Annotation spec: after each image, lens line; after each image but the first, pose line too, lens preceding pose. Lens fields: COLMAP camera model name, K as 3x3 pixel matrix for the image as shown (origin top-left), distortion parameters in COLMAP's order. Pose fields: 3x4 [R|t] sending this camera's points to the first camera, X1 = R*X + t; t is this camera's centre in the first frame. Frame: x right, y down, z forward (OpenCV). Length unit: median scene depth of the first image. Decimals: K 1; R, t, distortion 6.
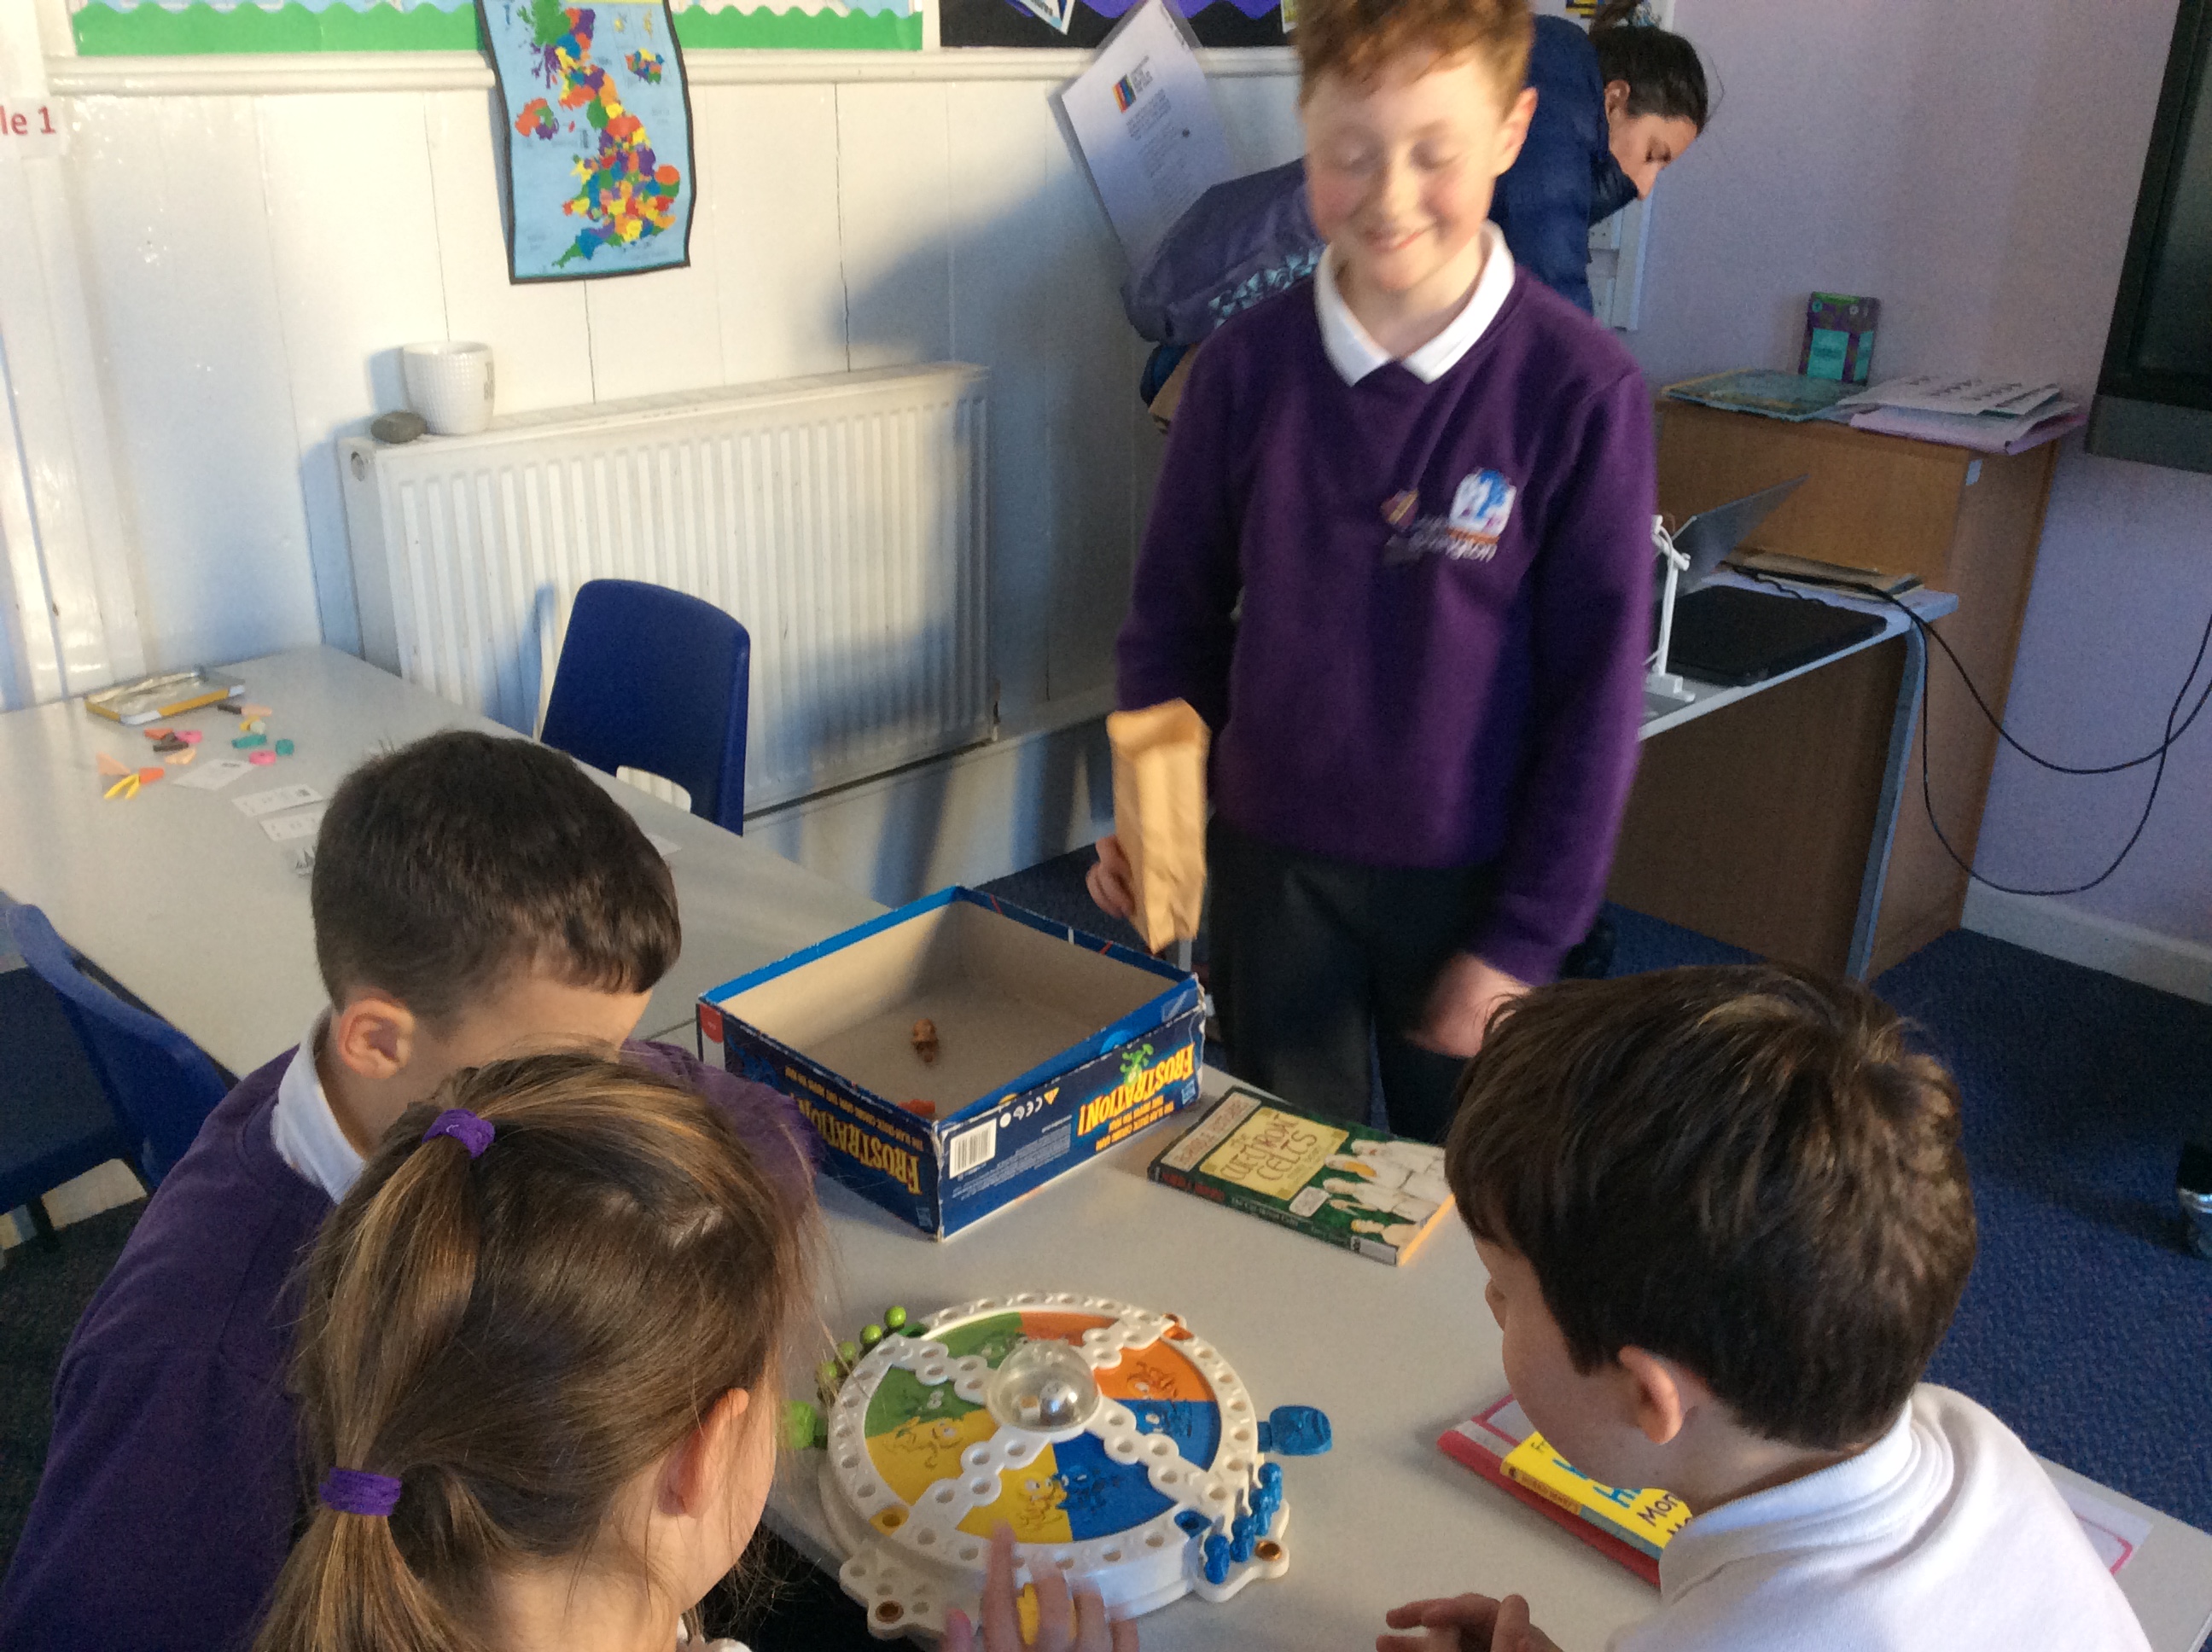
lens RADIAL K [[2030.3, 0, 1106.4], [0, 2030.3, 828.3], [0, 0, 1]] dist [-0.005514, 0.000000]
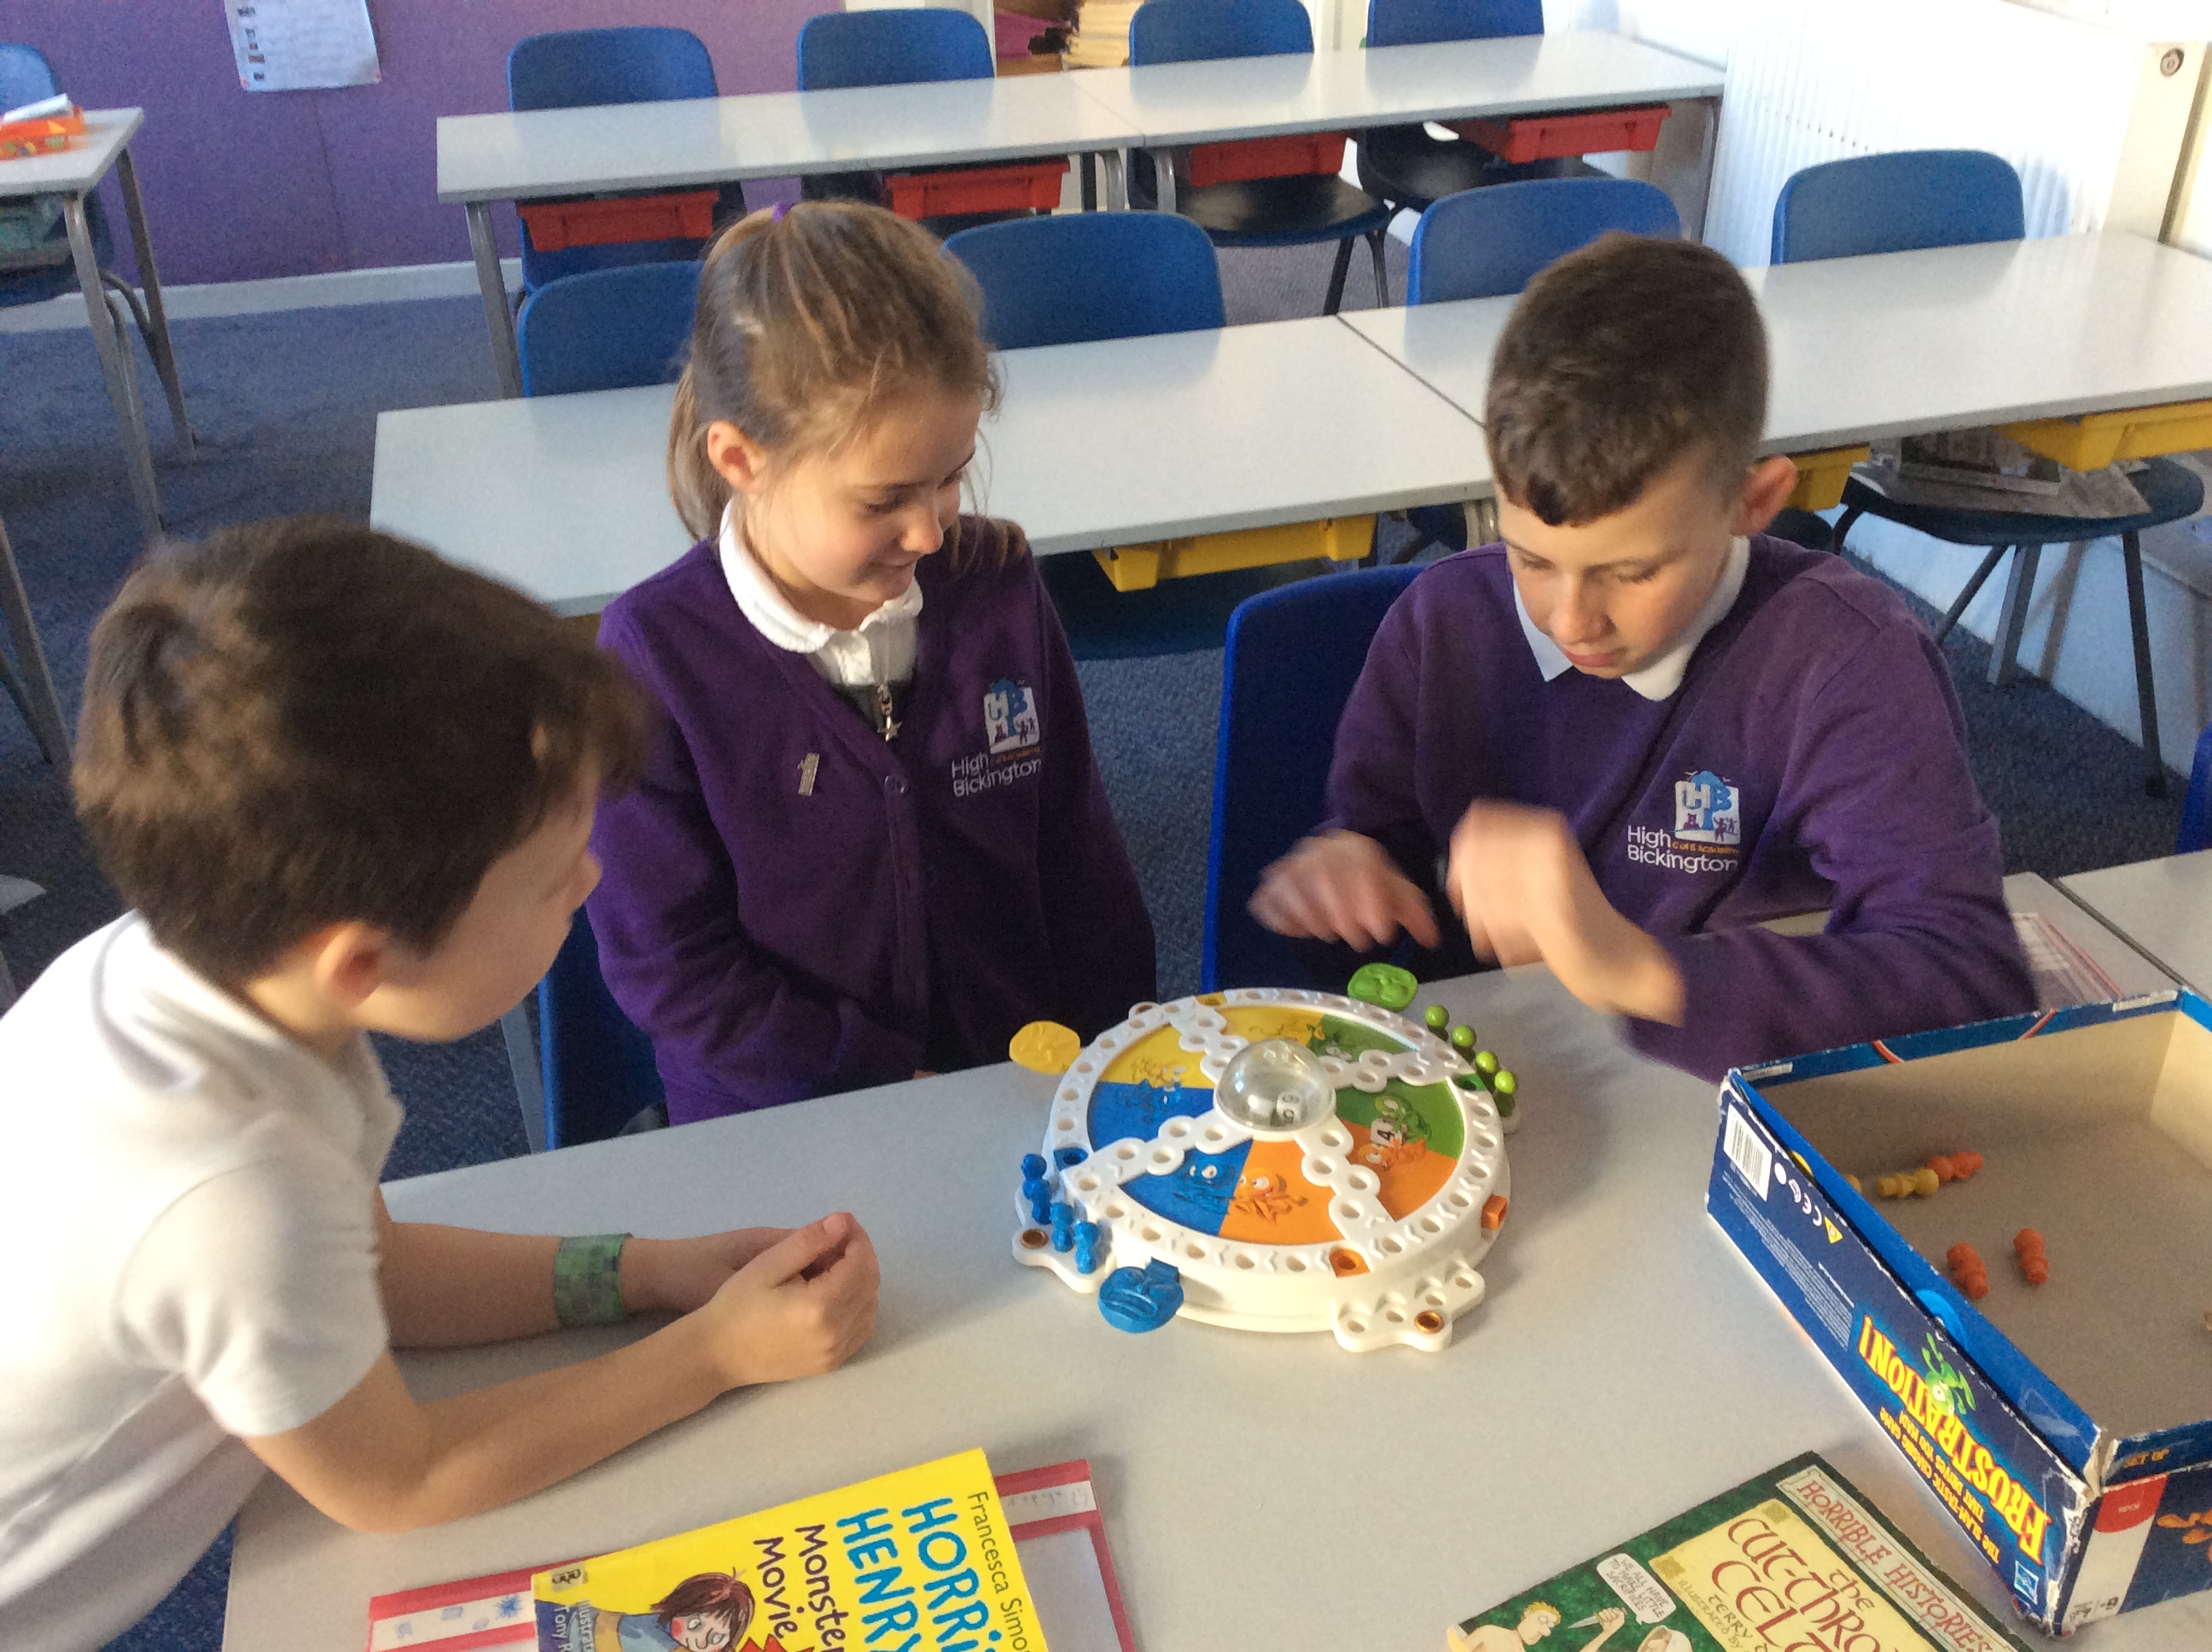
lens RADIAL K [[2030.3, 0, 1108.2], [0, 2030.3, 832.8], [0, 0, 1]] dist [-0.005514, 0.000000]
pose [[-0.530209, 0.421162, -0.735868, 0.661737], [-0.310769, 0.710970, 0.630828, -0.383351], [0.788861, 0.563155, -0.246079, 1.112046]]
